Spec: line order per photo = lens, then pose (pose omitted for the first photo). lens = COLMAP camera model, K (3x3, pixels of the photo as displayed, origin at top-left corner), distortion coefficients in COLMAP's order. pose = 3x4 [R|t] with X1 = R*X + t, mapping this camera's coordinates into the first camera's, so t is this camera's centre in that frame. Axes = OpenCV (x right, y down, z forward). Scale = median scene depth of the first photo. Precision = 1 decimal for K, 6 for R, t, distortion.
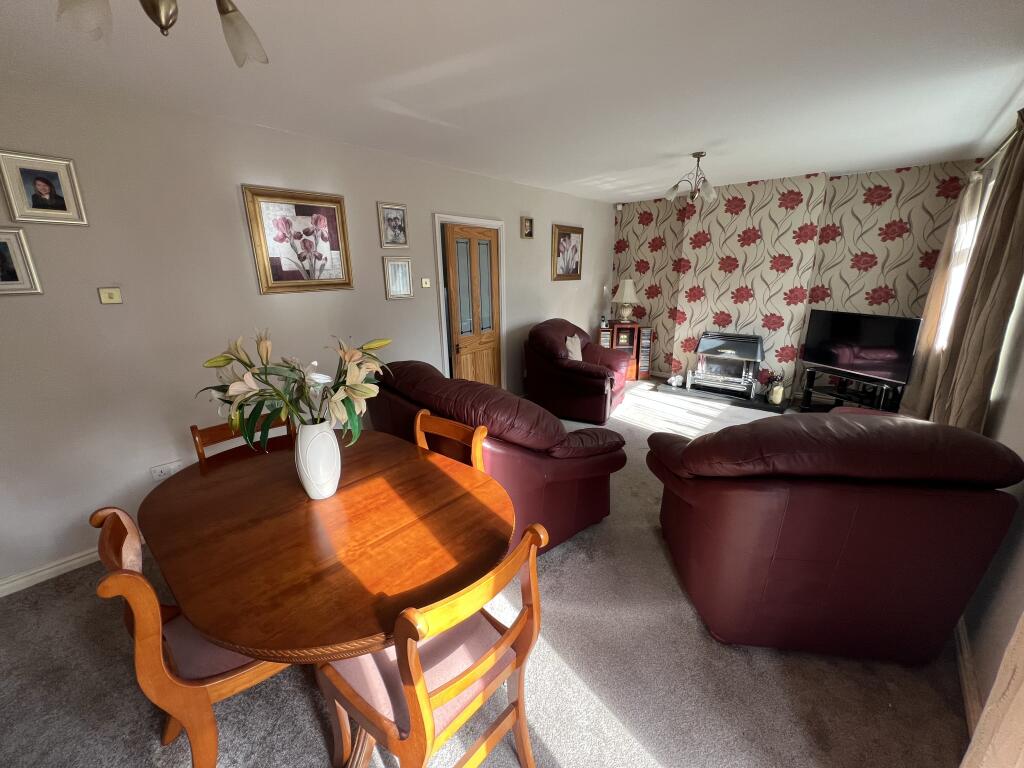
lens RADIAL K [[411.5, 0, 515.3], [0, 411.5, 385.3], [0, 0, 1]] dist [0.000881, 0.000795]
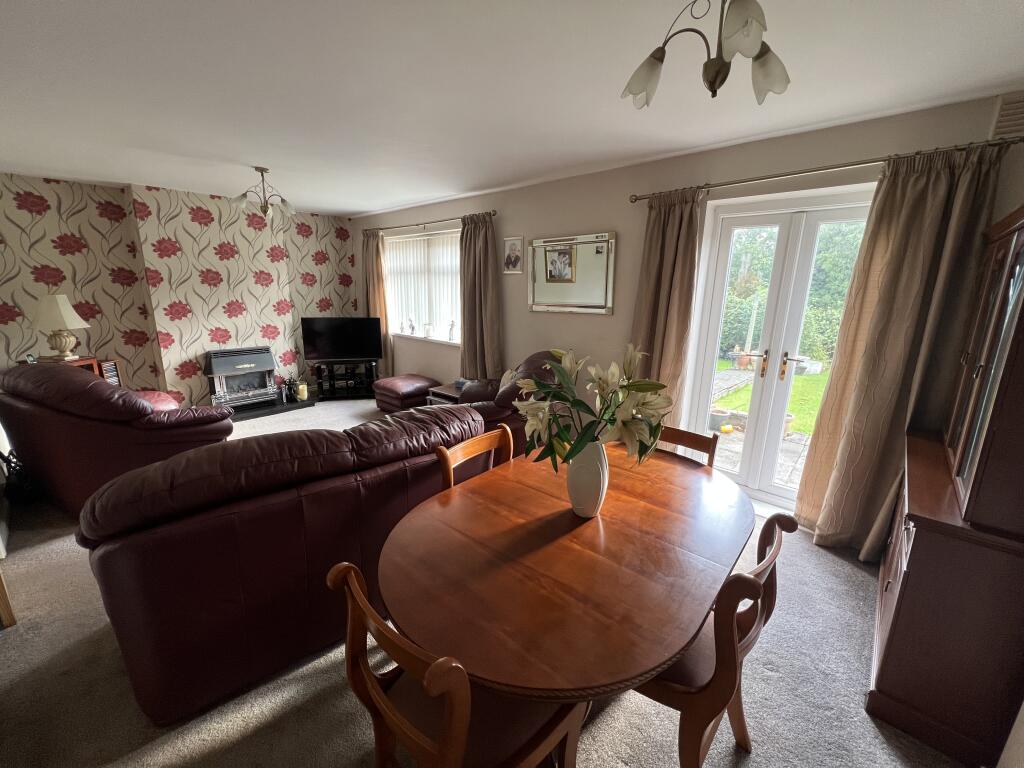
lens RADIAL K [[411.5, 0, 507.8], [0, 411.5, 383.3], [0, 0, 1]] dist [0.000881, 0.000795]
pose [[0.036842, -0.218139, 0.975222, -0.289705], [0.255570, 0.945488, 0.201833, -0.054887], [-0.966088, 0.241802, 0.090584, 0.212620]]
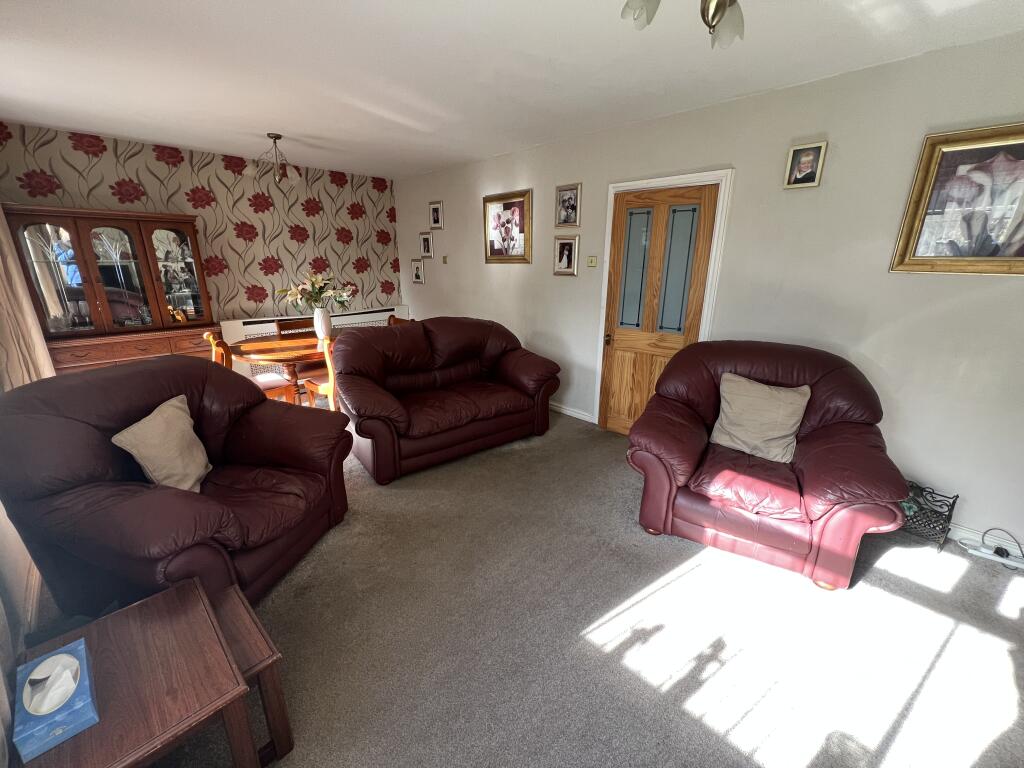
lens RADIAL K [[411.5, 0, 516.6], [0, 411.5, 378.6], [0, 0, 1]] dist [0.000881, 0.000795]
pose [[-0.031638, 0.288131, -0.957068, 1.035449], [-0.277657, 0.917325, 0.285344, -0.296216], [0.960159, 0.274764, 0.050979, 1.137224]]
